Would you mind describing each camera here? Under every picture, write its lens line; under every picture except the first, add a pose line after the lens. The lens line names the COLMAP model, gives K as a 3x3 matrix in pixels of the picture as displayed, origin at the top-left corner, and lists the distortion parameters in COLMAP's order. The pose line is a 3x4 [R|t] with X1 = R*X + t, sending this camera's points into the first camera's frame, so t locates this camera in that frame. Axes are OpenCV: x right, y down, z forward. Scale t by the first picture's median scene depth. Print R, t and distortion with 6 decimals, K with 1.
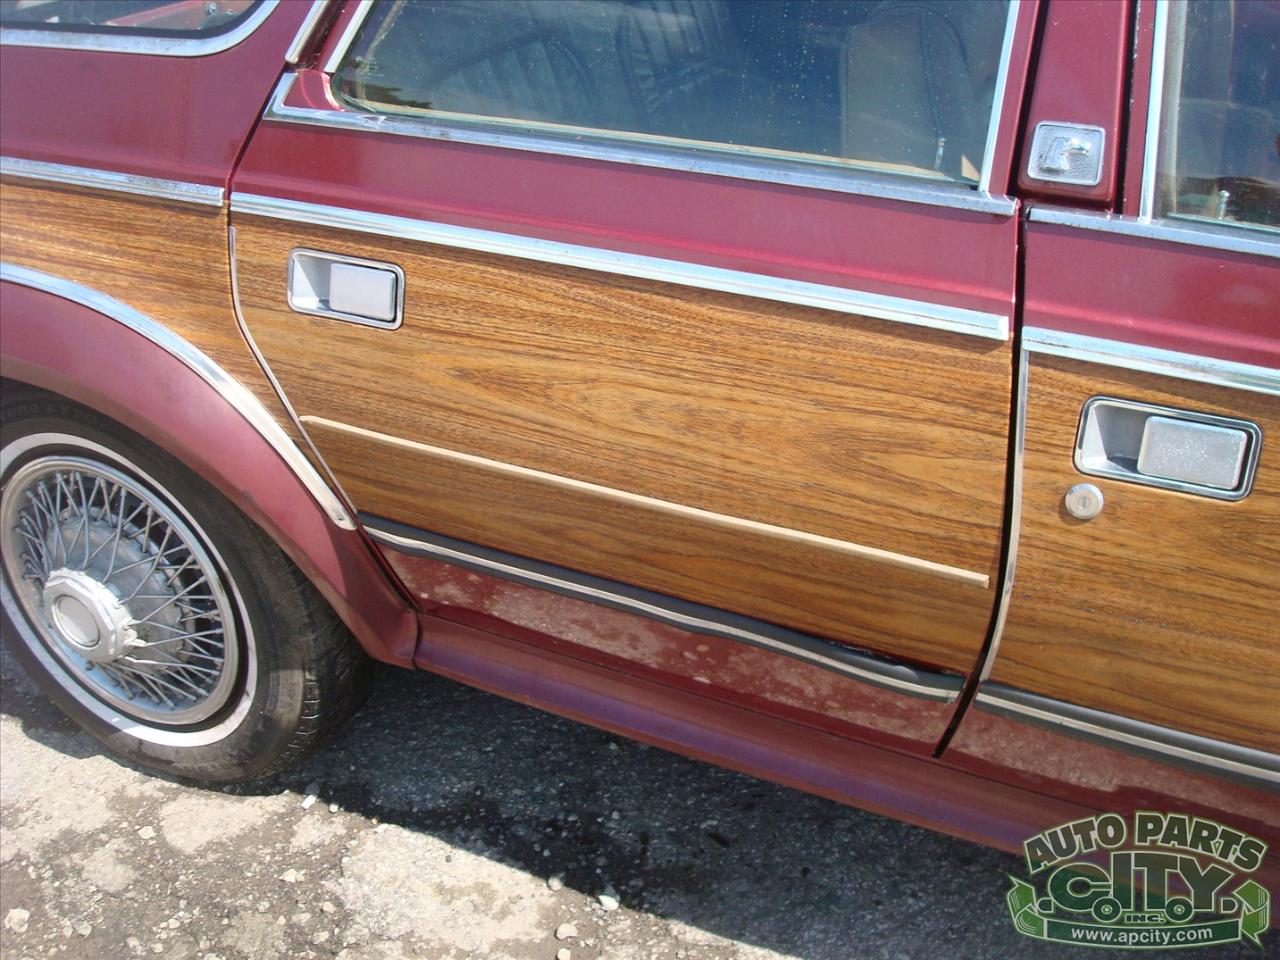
lens RADIAL K [[1337.1, 0, 633.5], [0, 1337.1, 492.1], [0, 0, 1]] dist [-0.102747, 0.000000]
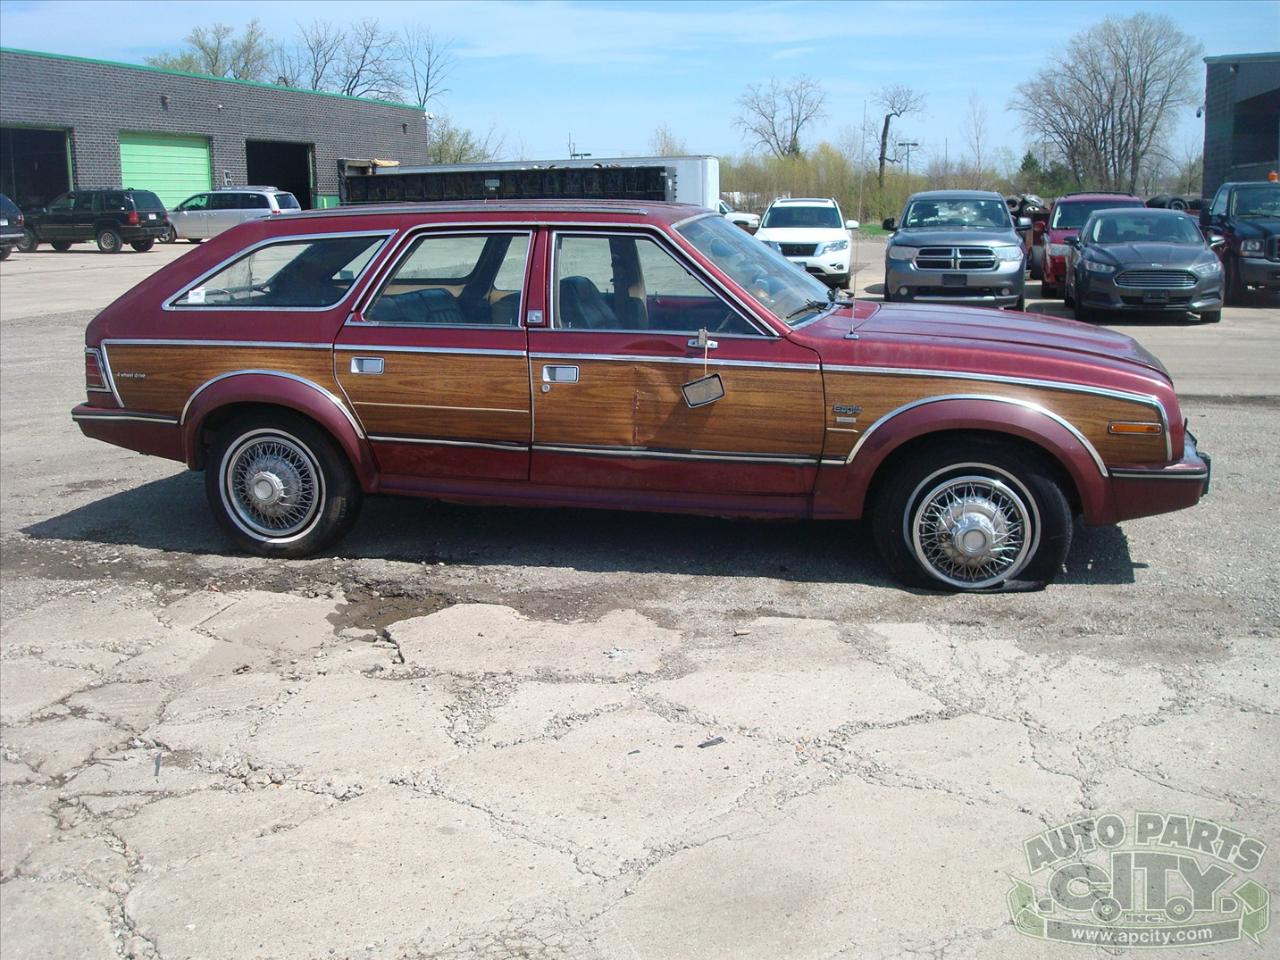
lens RADIAL K [[1337.1, 0, 641.9], [0, 1337.1, 472.0], [0, 0, 1]] dist [-0.102747, 0.000000]
pose [[0.982875, -0.036715, 0.180577, -0.144006], [0.090237, 0.950309, -0.297943, 1.380594], [-0.160665, 0.309136, 0.937348, -2.691204]]
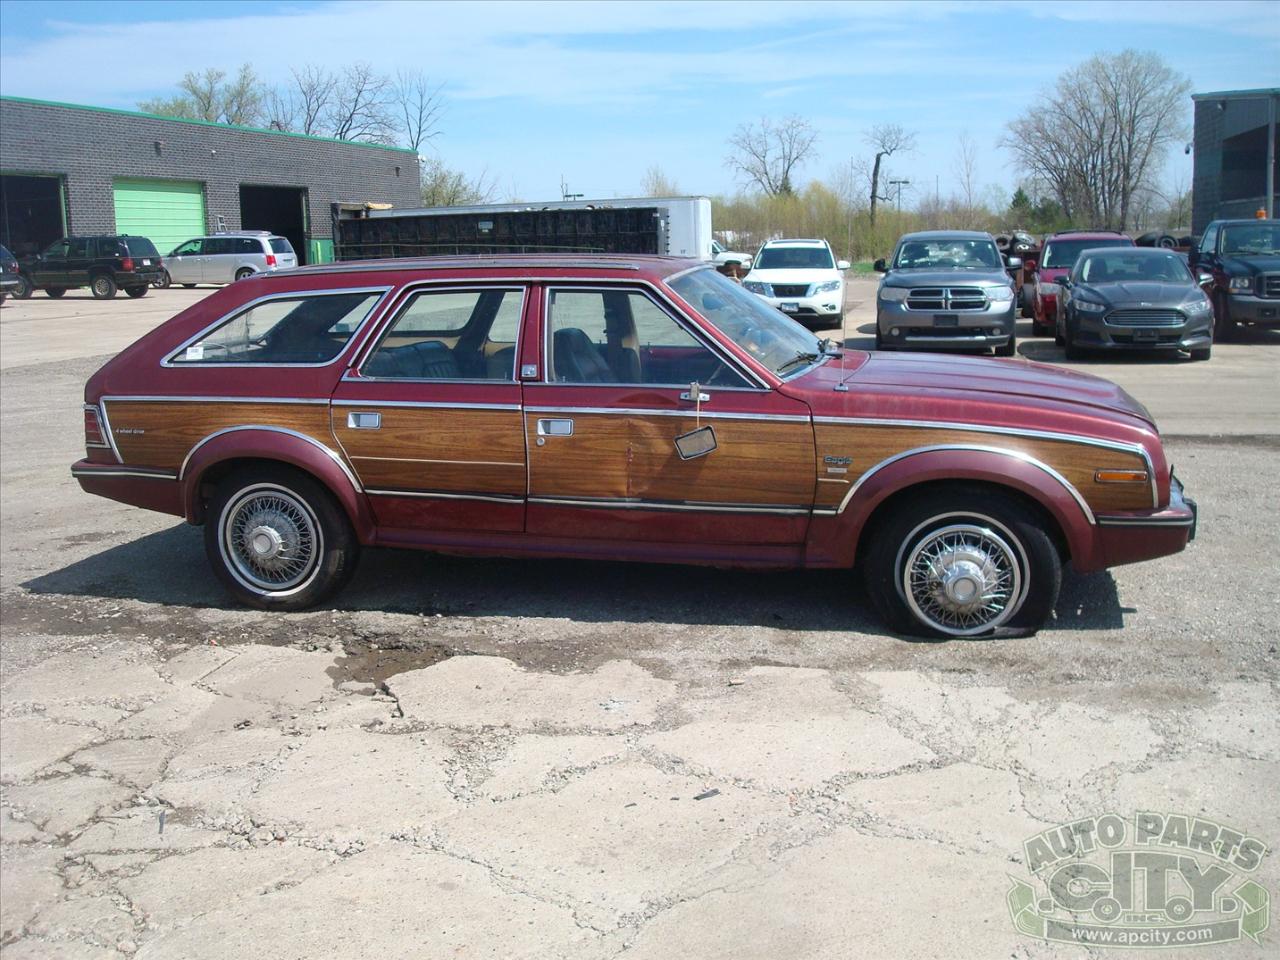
lens RADIAL K [[1337.1, 0, 644.8], [0, 1337.1, 486.3], [0, 0, 1]] dist [-0.102747, 0.000000]
pose [[0.981440, -0.043105, 0.186863, -0.148139], [0.101431, 0.943636, -0.315061, 1.362428], [-0.162750, 0.328167, 0.930494, -2.748725]]
